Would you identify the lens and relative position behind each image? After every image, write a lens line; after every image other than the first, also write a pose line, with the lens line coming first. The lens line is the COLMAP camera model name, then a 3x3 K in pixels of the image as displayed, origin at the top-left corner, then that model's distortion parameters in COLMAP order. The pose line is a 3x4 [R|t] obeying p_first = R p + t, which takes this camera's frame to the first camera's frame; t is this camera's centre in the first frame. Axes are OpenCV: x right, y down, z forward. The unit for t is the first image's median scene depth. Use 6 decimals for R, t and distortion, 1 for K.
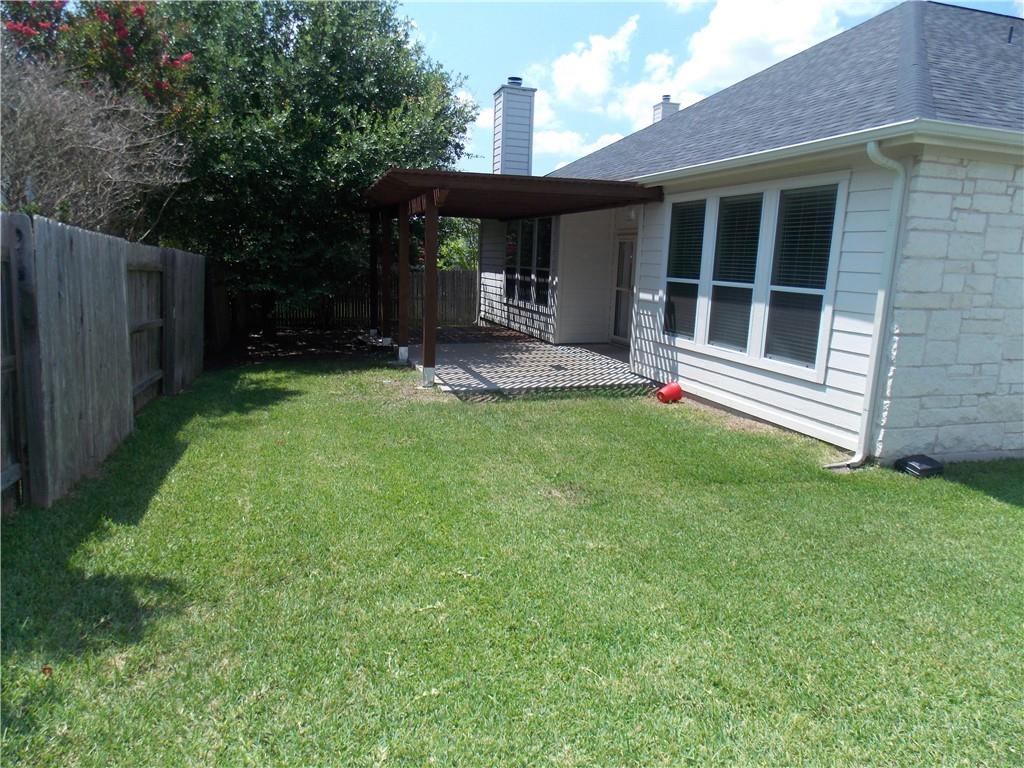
lens RADIAL K [[676.6, 0, 510.7], [0, 676.6, 380.0], [0, 0, 1]] dist [-0.000407, -0.001903]
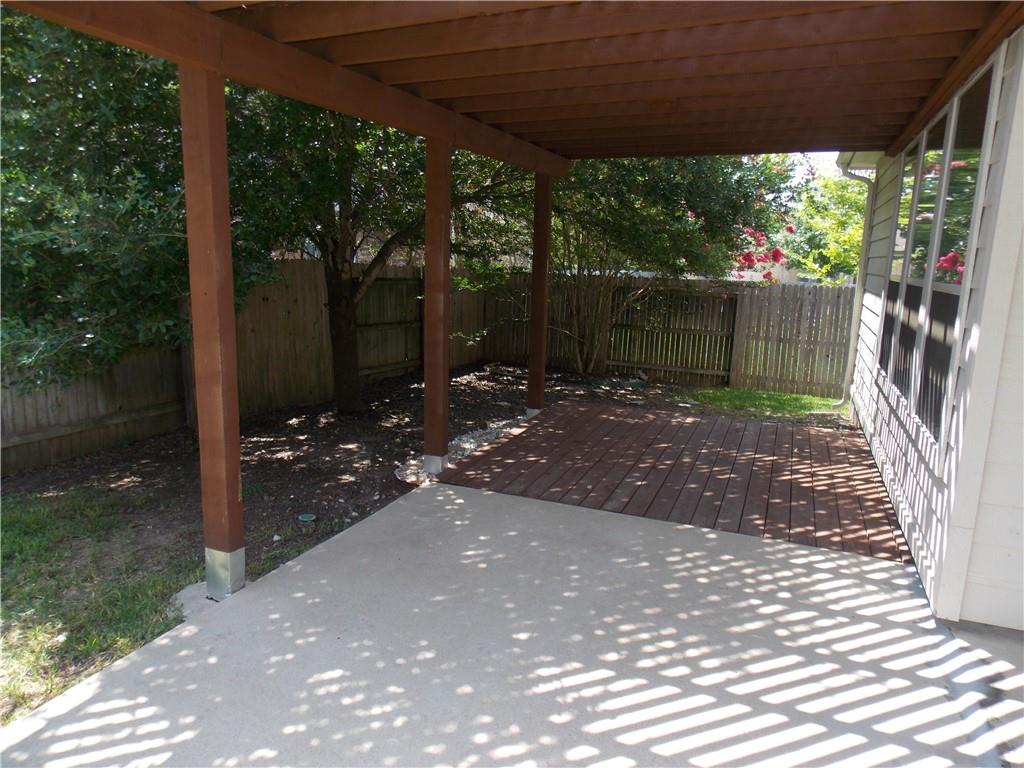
lens RADIAL K [[676.6, 0, 510.7], [0, 676.6, 380.0], [0, 0, 1]] dist [-0.000407, -0.001903]
pose [[0.759115, 0.101205, -0.643041, 0.225065], [-0.111593, 0.993449, 0.024617, -0.293007], [0.641320, 0.053071, 0.765436, 1.739167]]
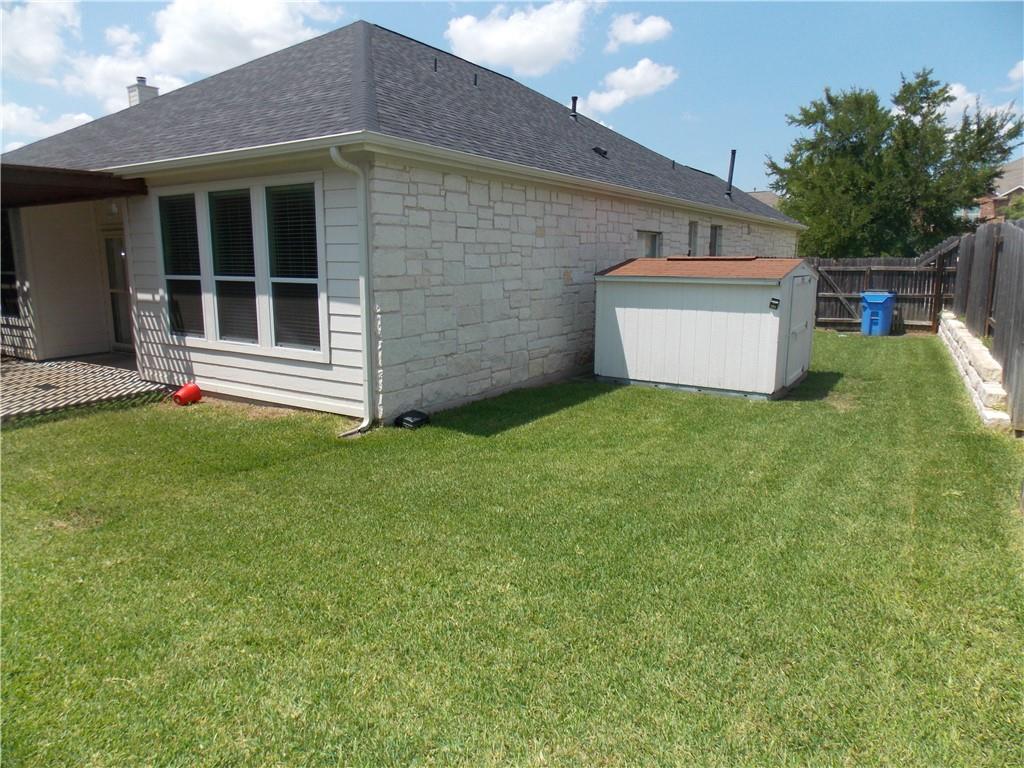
lens RADIAL K [[676.6, 0, 510.7], [0, 676.6, 380.0], [0, 0, 1]] dist [-0.000407, -0.001903]
pose [[0.778610, -0.145399, 0.610430, 0.012636], [0.140064, 0.988512, 0.056800, 0.012560], [-0.611676, 0.041274, 0.790031, -0.064484]]
